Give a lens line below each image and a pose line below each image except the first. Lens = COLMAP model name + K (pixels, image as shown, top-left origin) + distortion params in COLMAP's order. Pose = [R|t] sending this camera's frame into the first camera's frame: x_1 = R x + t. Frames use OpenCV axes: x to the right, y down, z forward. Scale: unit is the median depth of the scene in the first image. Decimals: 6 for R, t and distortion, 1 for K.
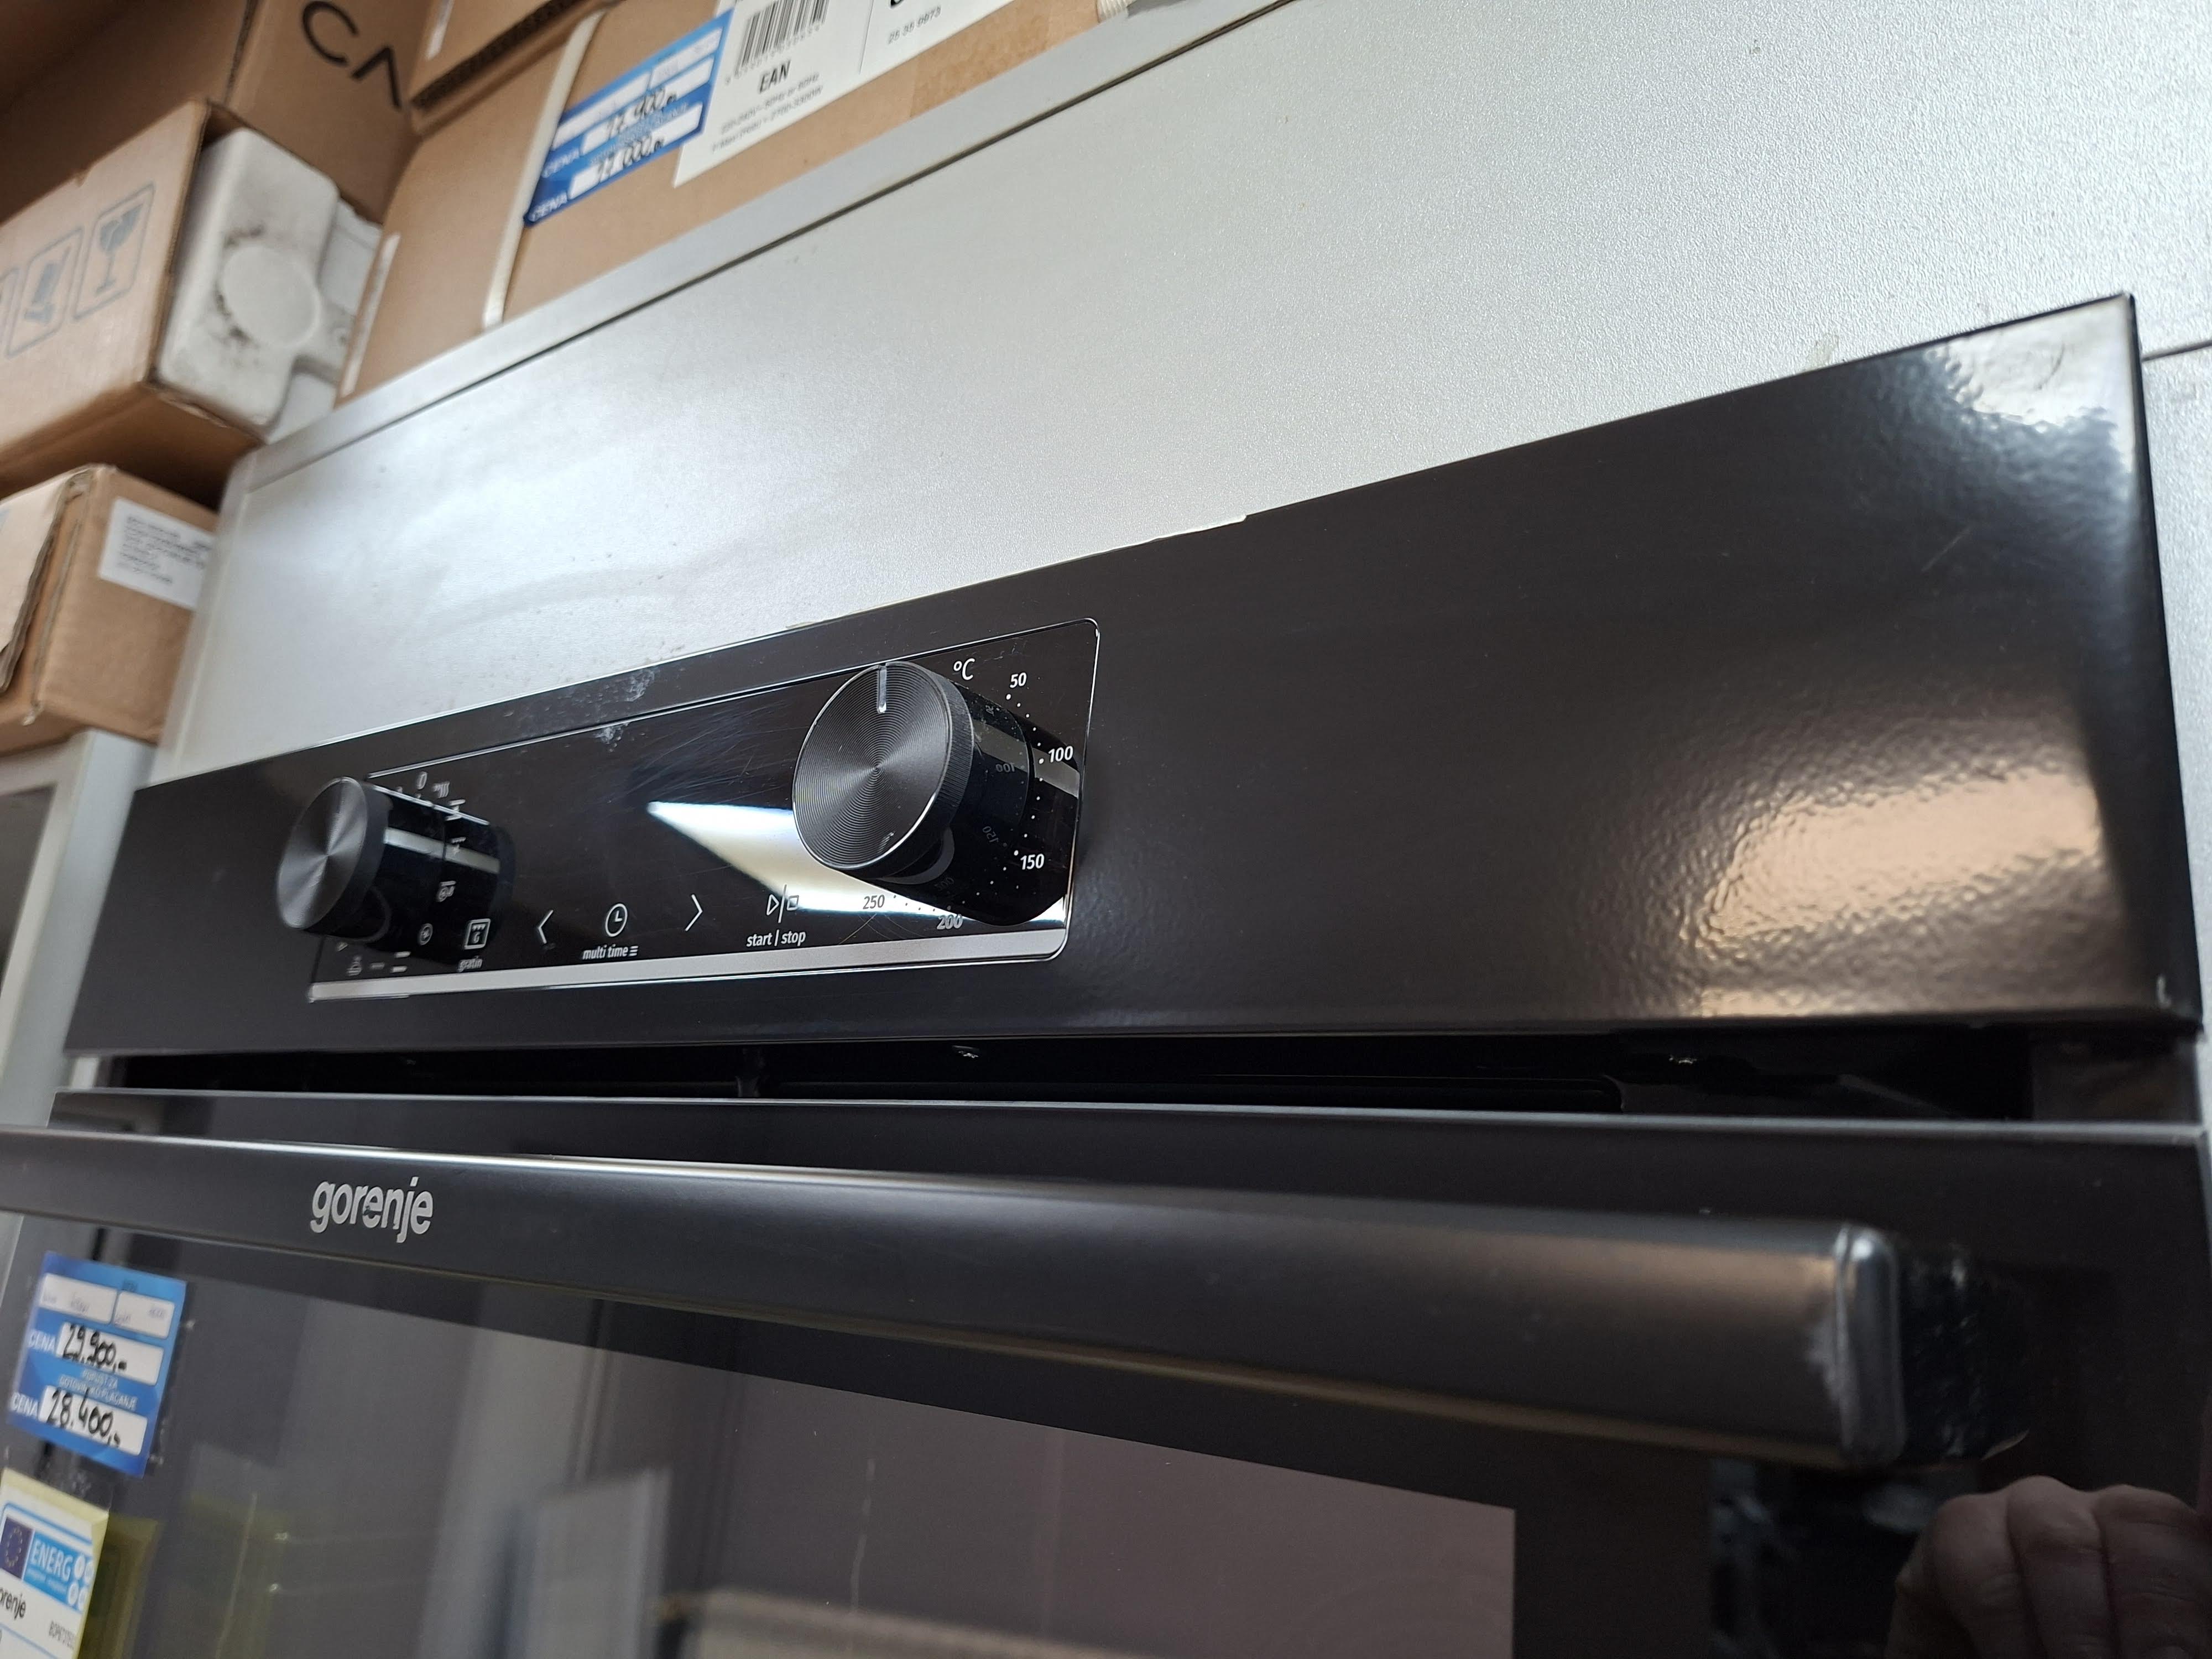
lens RADIAL K [[1492.6, 0, 1116.5], [0, 1492.6, 821.4], [0, 0, 1]] dist [-0.002731, -0.017149]
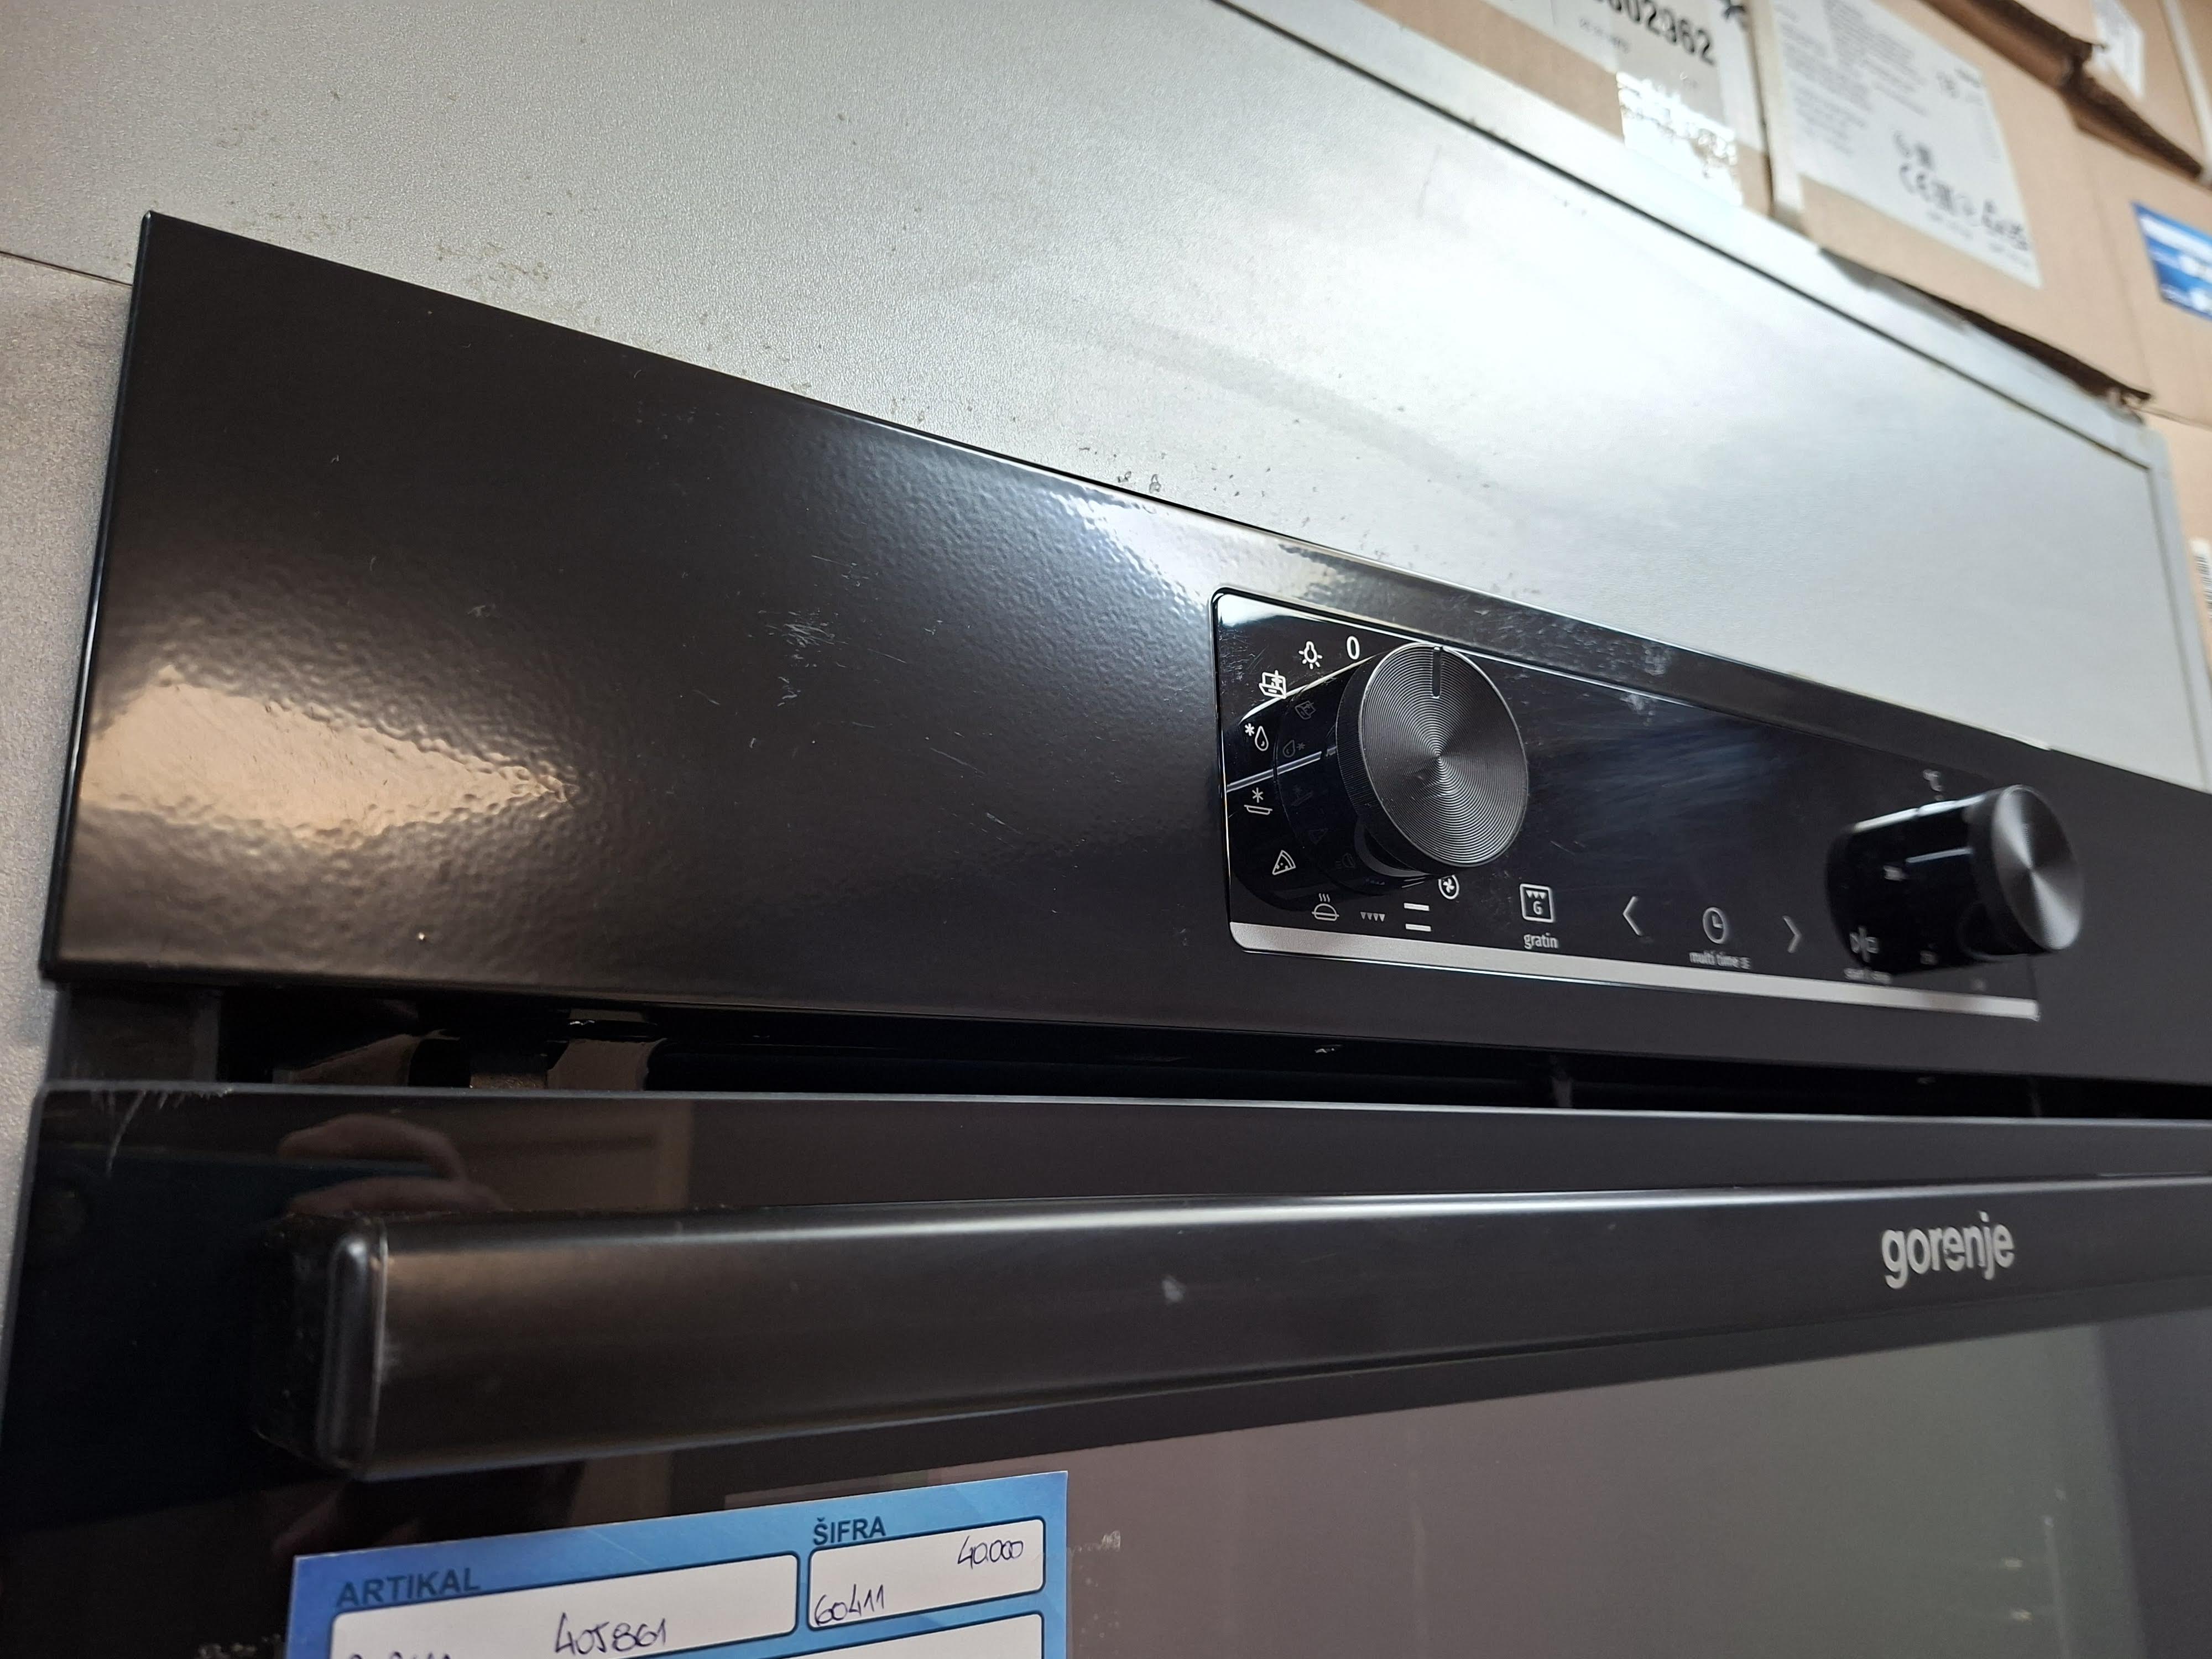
lens RADIAL K [[1492.6, 0, 1111.0], [0, 1492.6, 840.0], [0, 0, 1]] dist [-0.002731, -0.017149]
pose [[0.369010, 0.127219, 0.920678, -1.548168], [-0.213842, 0.975633, -0.049104, 0.161816], [-0.904491, -0.178760, 0.387223, 1.129128]]
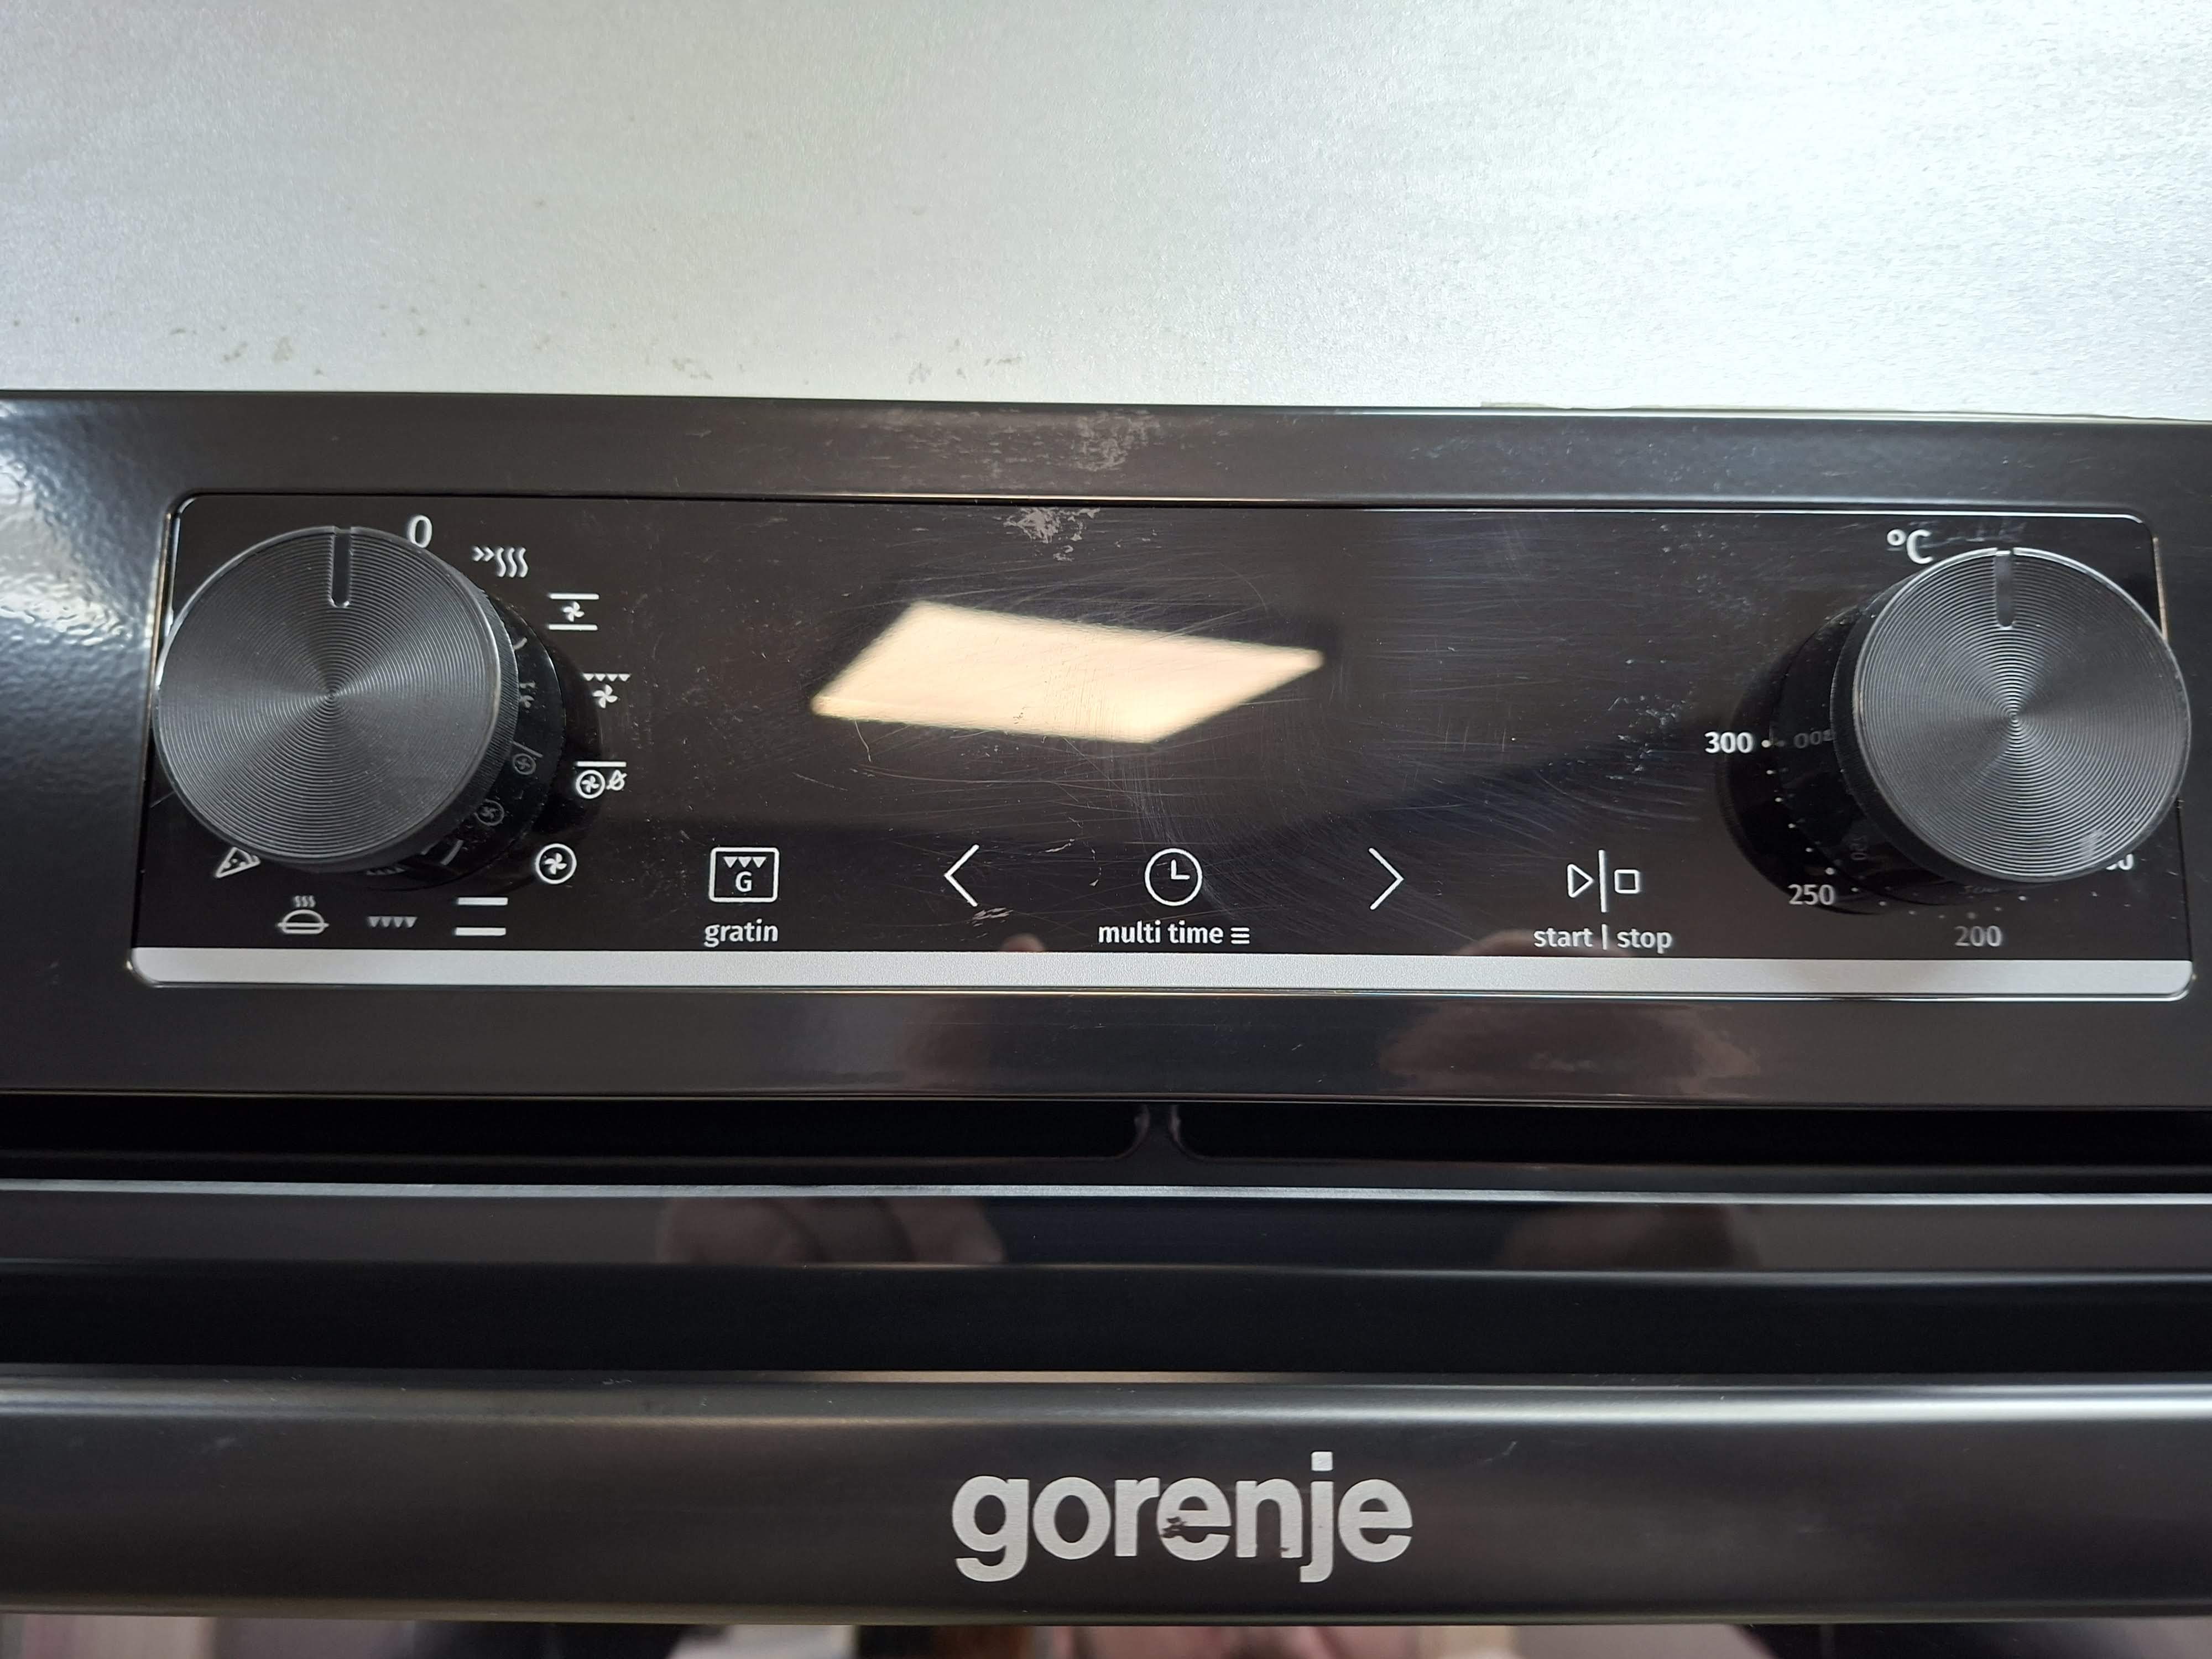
lens RADIAL K [[1492.6, 0, 1095.0], [0, 1492.6, 833.1], [0, 0, 1]] dist [-0.002731, -0.017149]
pose [[0.807642, 0.004329, 0.589657, -0.795957], [-0.107986, 0.984148, 0.140682, -0.032017], [-0.579701, -0.177296, 0.795307, 0.643563]]
